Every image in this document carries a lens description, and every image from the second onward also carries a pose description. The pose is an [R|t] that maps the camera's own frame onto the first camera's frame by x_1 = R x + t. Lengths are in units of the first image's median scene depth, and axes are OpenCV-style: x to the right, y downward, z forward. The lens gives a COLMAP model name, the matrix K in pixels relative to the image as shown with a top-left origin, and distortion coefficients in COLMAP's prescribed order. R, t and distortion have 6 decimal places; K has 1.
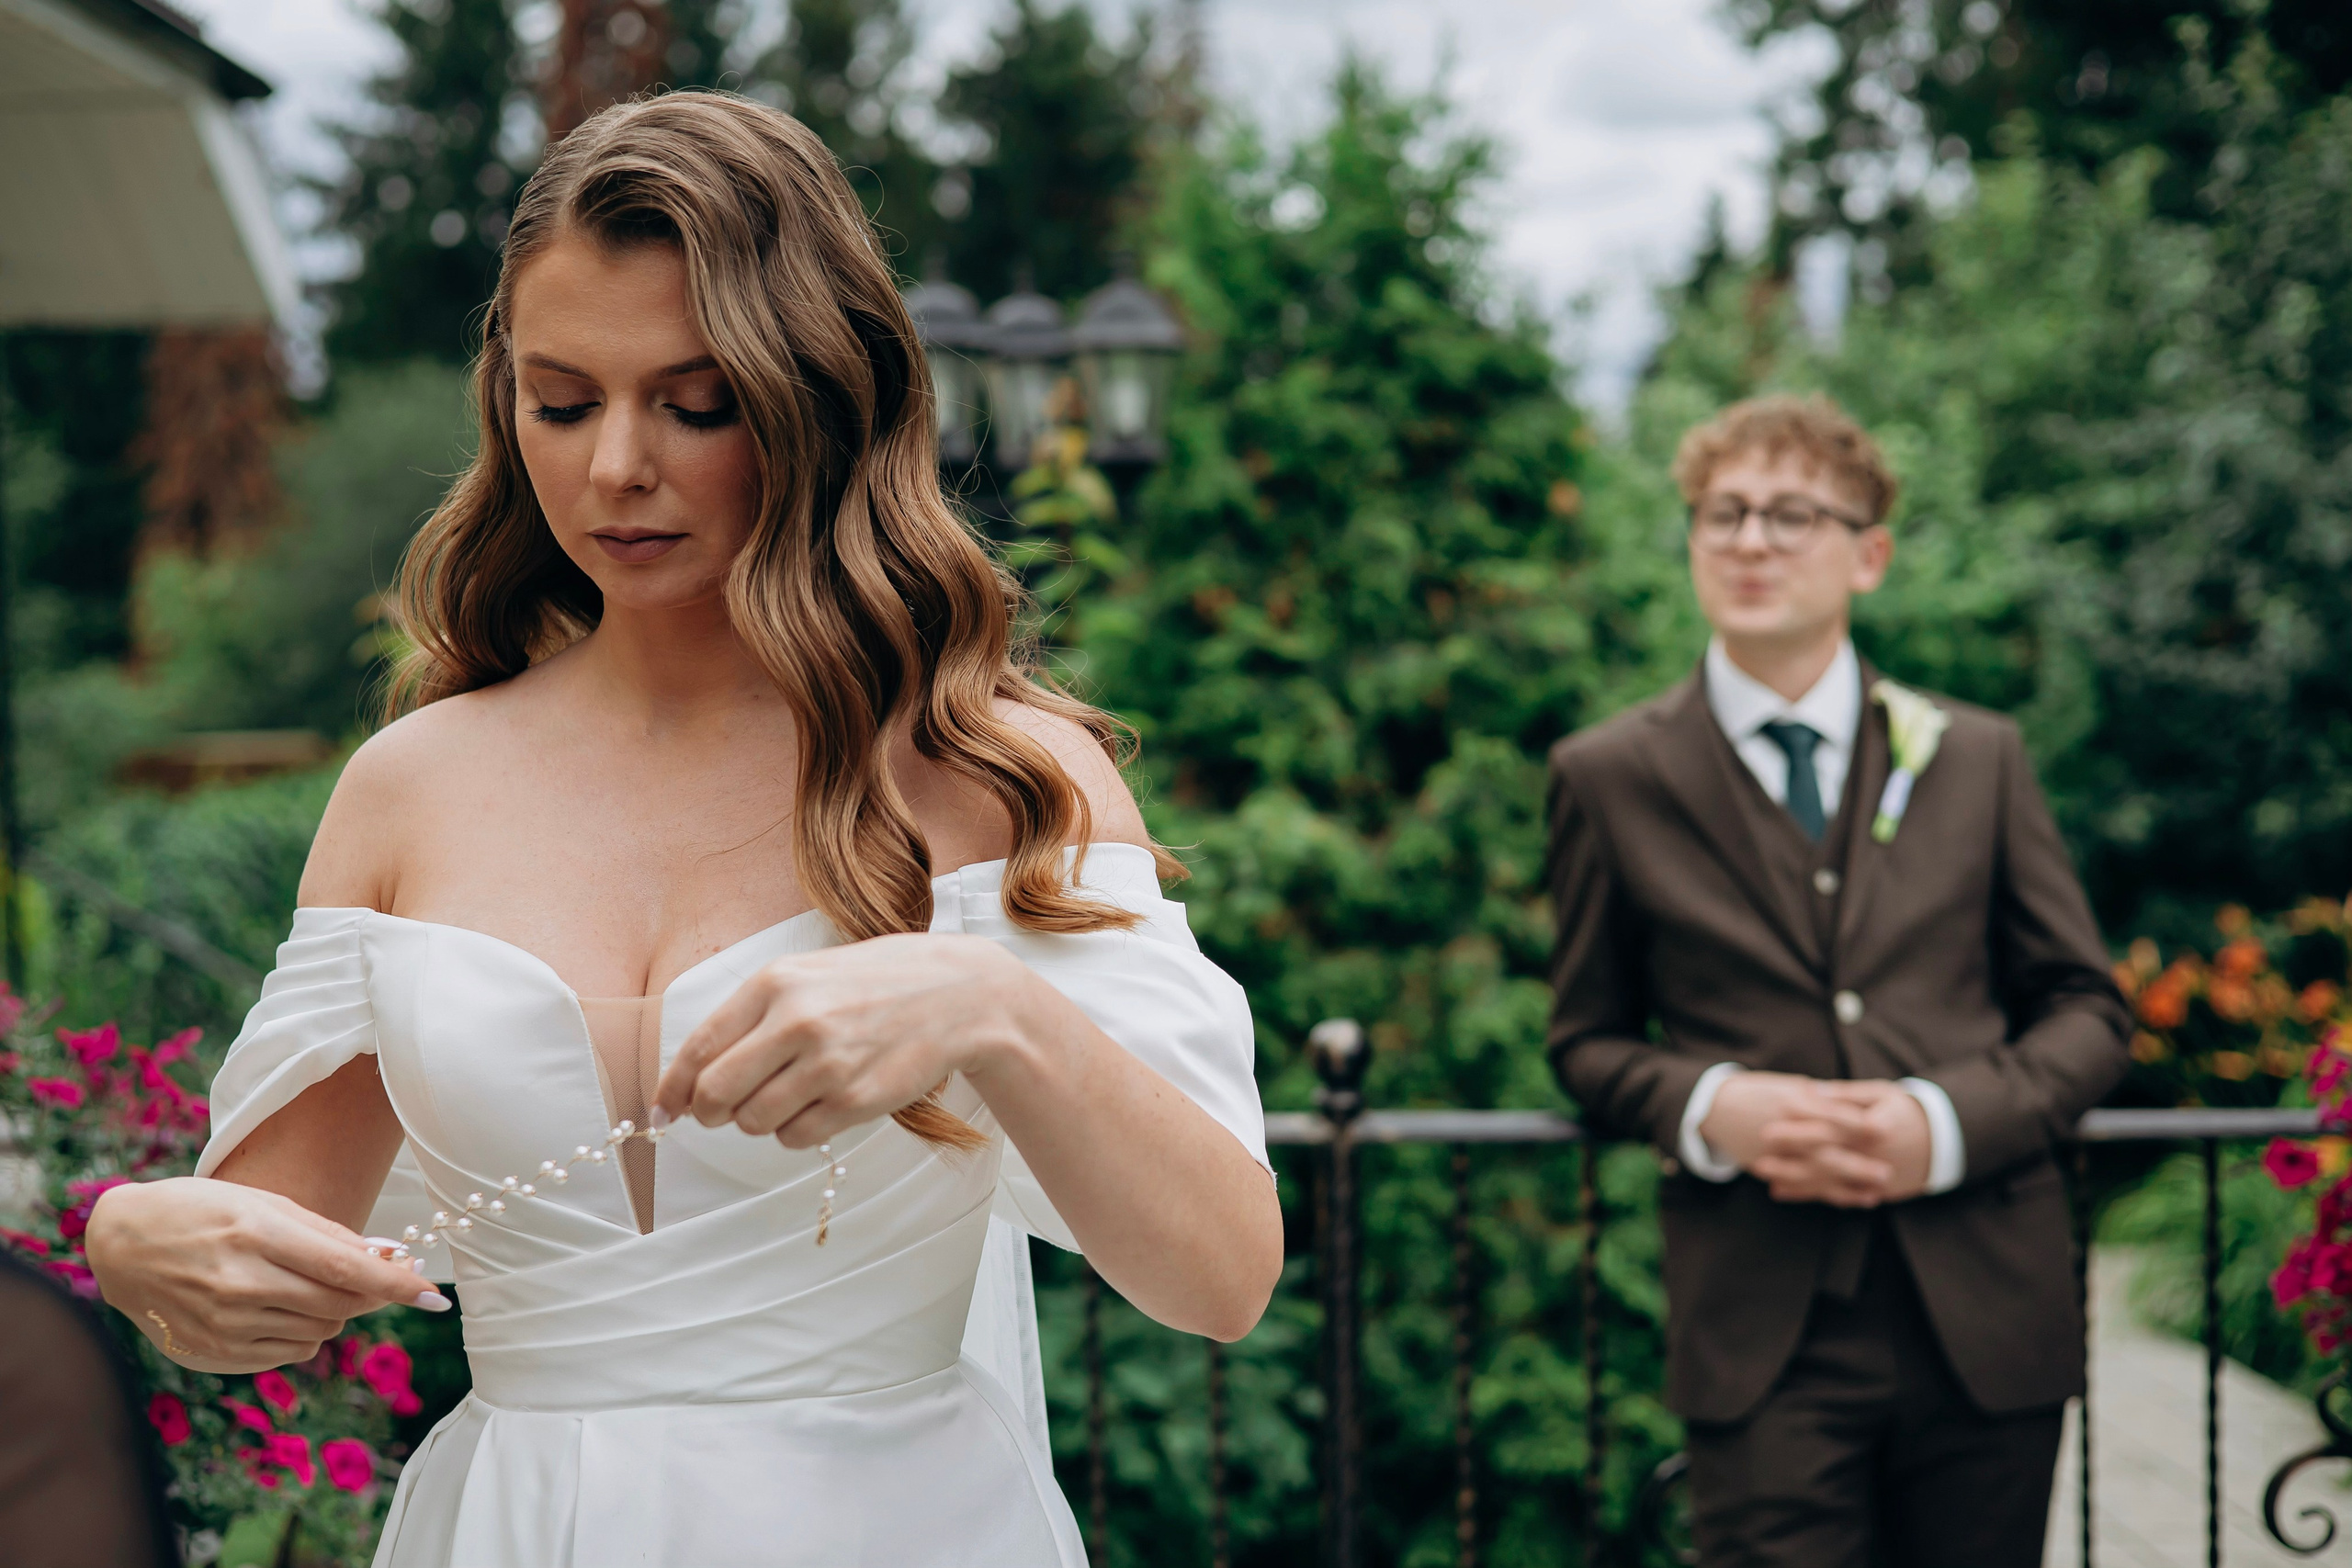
lens RADIAL K [[4275.2, 0, 1168.7], [0, 4275.2, 791.3], [0, 0, 1]] dist [-0.043467, 0.000000]
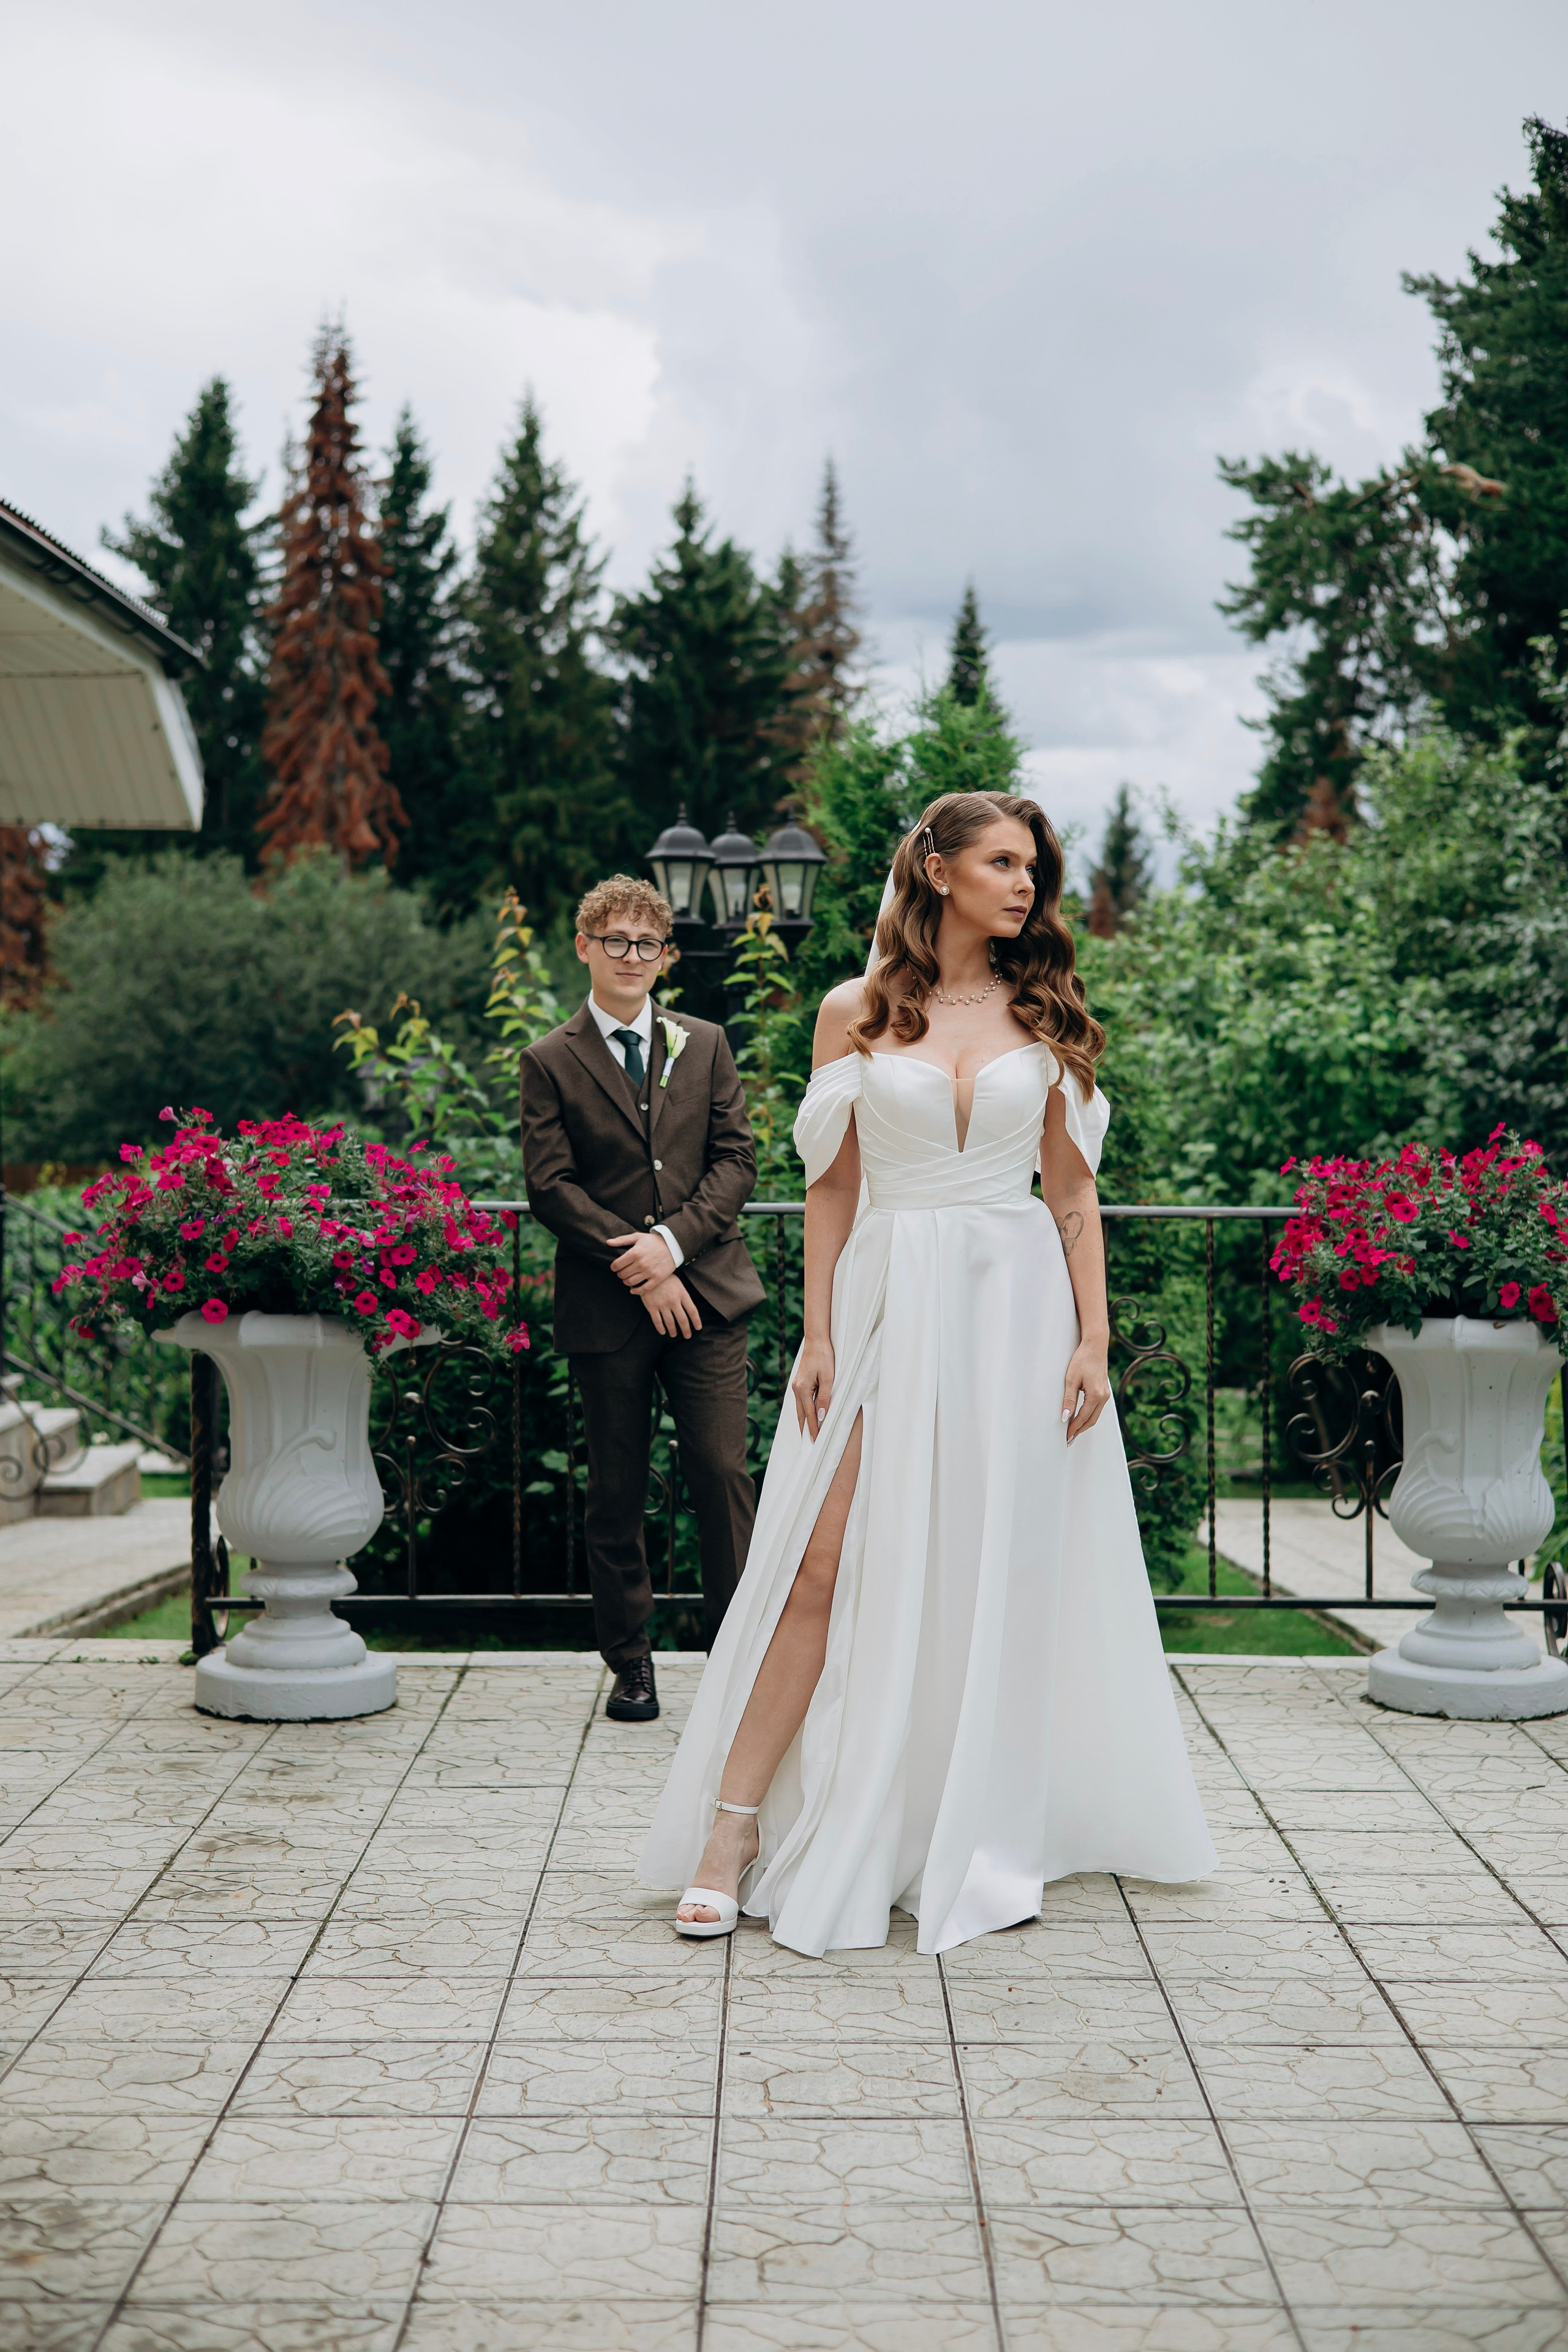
lens RADIAL K [[4275.6, 0, 804.4], [0, 4275.6, 1190.9], [0, 0, 1]] dist [-0.043467, 0.000000]
pose [[0.999836, 0.018005, 0.002120, -0.003643], [-0.017954, 0.999592, -0.022232, 0.039079], [-0.002520, 0.022191, 0.999751, -0.420592]]
